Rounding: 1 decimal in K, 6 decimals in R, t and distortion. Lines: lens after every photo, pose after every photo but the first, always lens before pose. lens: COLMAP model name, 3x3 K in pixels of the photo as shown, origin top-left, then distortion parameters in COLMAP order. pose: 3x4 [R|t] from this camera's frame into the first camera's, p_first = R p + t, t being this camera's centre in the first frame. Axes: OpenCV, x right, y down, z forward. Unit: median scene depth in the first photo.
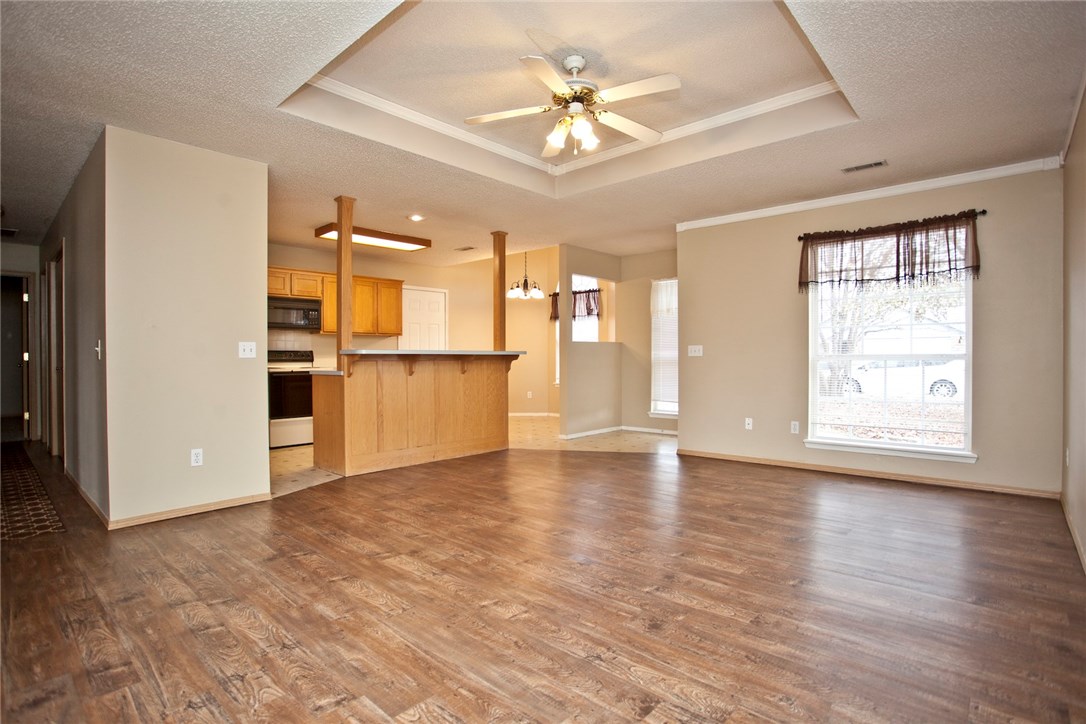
lens RADIAL K [[539.0, 0, 544.5], [0, 539.0, 362.2], [0, 0, 1]] dist [-0.072775, 0.030031]
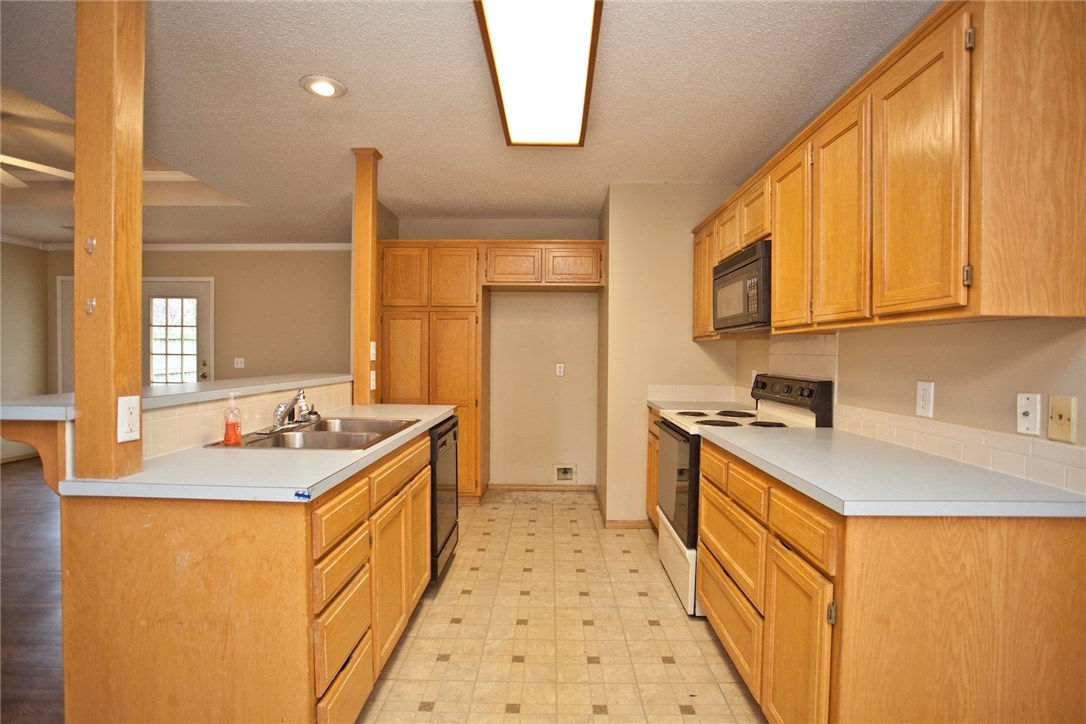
lens RADIAL K [[539.0, 0, 544.5], [0, 539.0, 362.2], [0, 0, 1]] dist [-0.072775, 0.030031]
pose [[-0.754603, 0.005643, -0.656157, -0.076879], [-0.015501, 0.999531, 0.026422, -0.046059], [0.655999, 0.030110, -0.754161, 1.285441]]
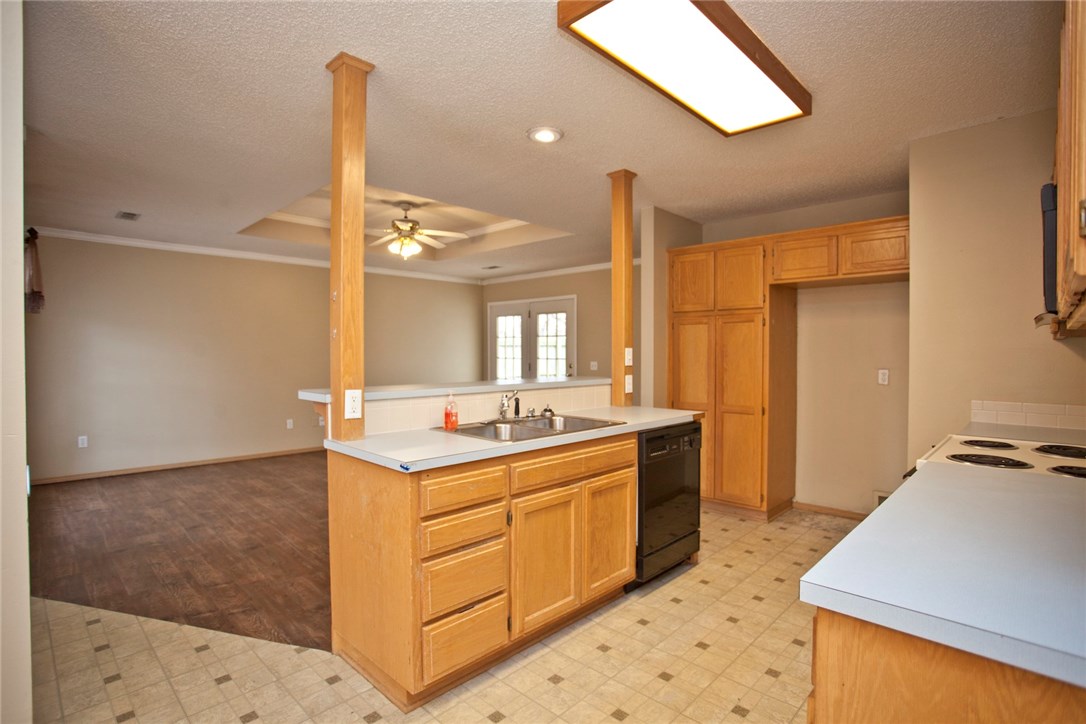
lens RADIAL K [[534.4, 0, 543.0], [0, 534.4, 362.0], [0, 0, 1]] dist [-0.081305, 0.035248]
pose [[-0.999179, 0.000736, 0.040510, -0.227160], [0.001867, 0.999609, 0.027891, -0.050868], [-0.040474, 0.027943, -0.998790, 1.346046]]
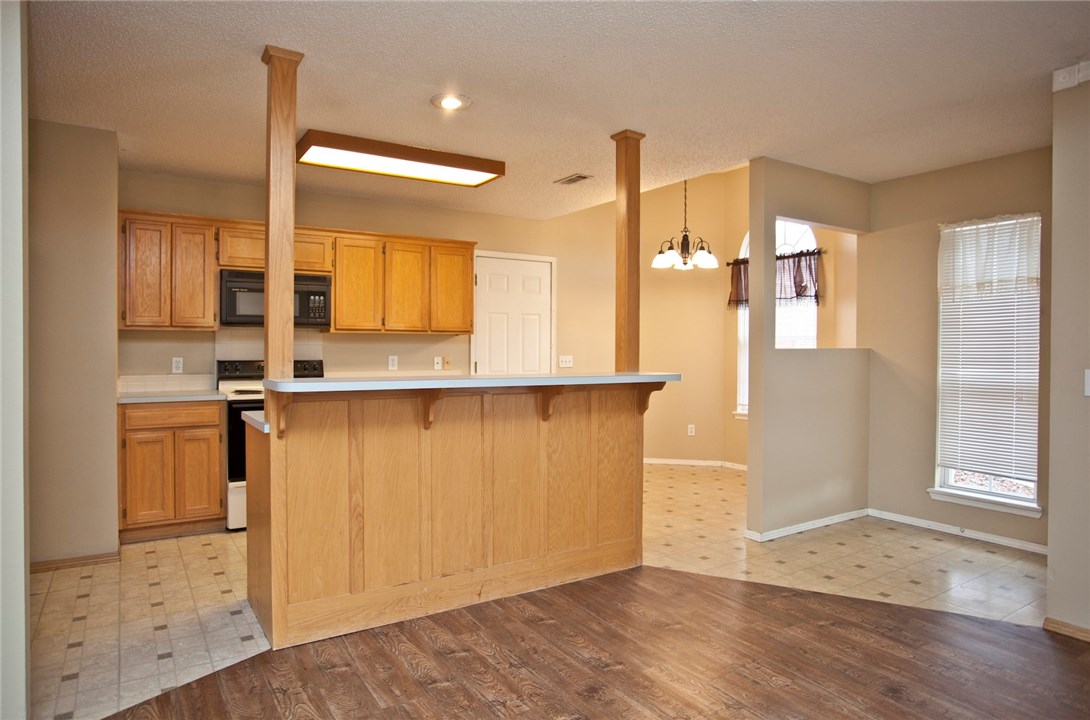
lens RADIAL K [[651.6, 0, 541.8], [0, 651.6, 356.1], [0, 0, 1]] dist [-0.078055, 0.065513]
pose [[0.965505, 0.010877, -0.260157, -0.002575], [-0.010237, 0.999940, 0.003814, -0.035672], [0.260183, -0.001019, 0.965559, 0.395668]]
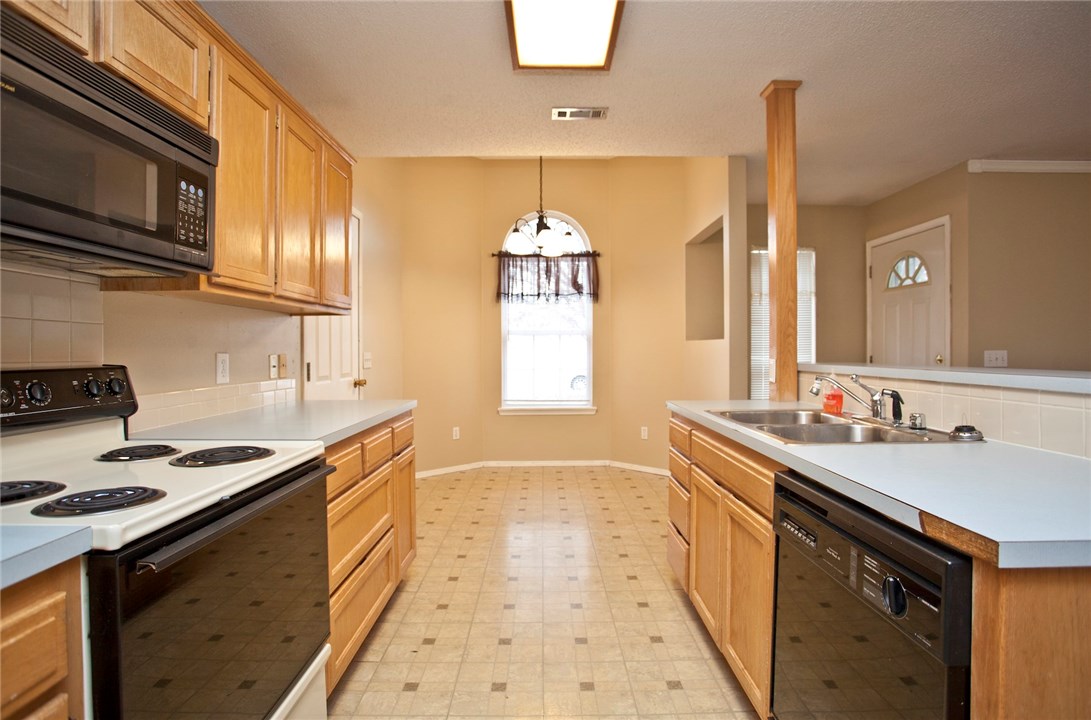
lens RADIAL K [[551.5, 0, 545.5], [0, 551.5, 360.0], [0, 0, 1]] dist [-0.072364, -0.000042]
pose [[0.743105, -0.012147, 0.669065, -0.510030], [0.007768, 0.999924, 0.009527, -0.027803], [-0.669130, -0.001883, 0.743143, 0.807112]]
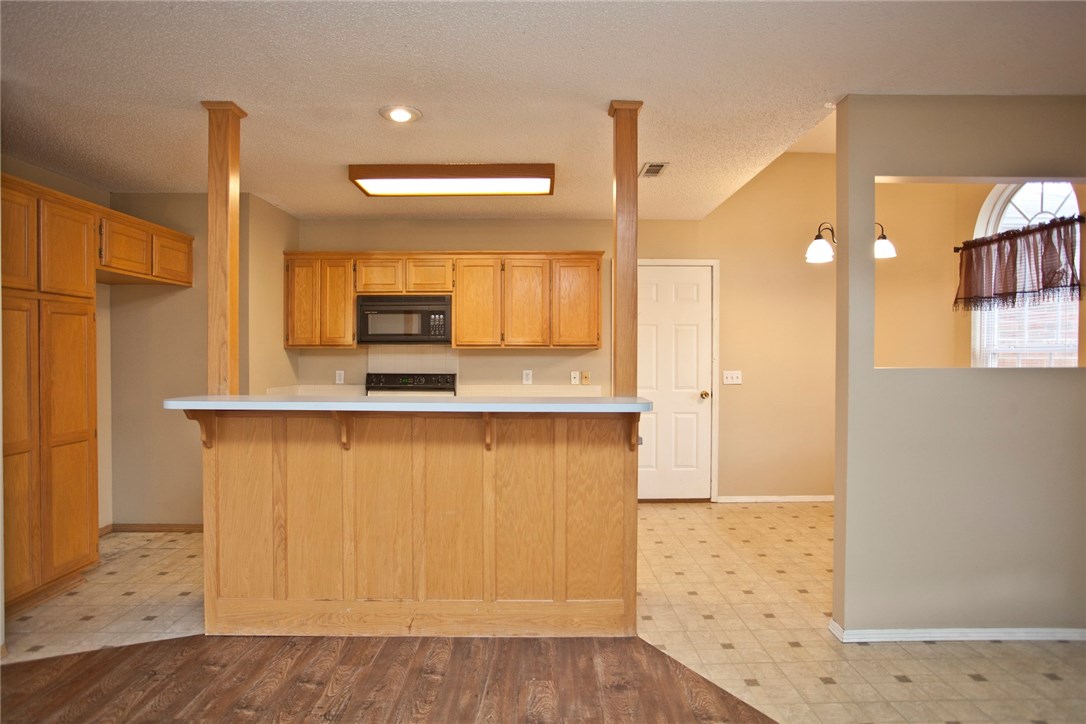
lens RADIAL K [[615.1, 0, 547.0], [0, 615.1, 362.9], [0, 0, 1]] dist [-0.066071, 0.039981]
pose [[0.676970, 0.013972, -0.735878, 0.220246], [-0.011497, 0.999899, 0.008408, -0.048188], [0.735920, 0.002768, 0.677062, 0.641108]]
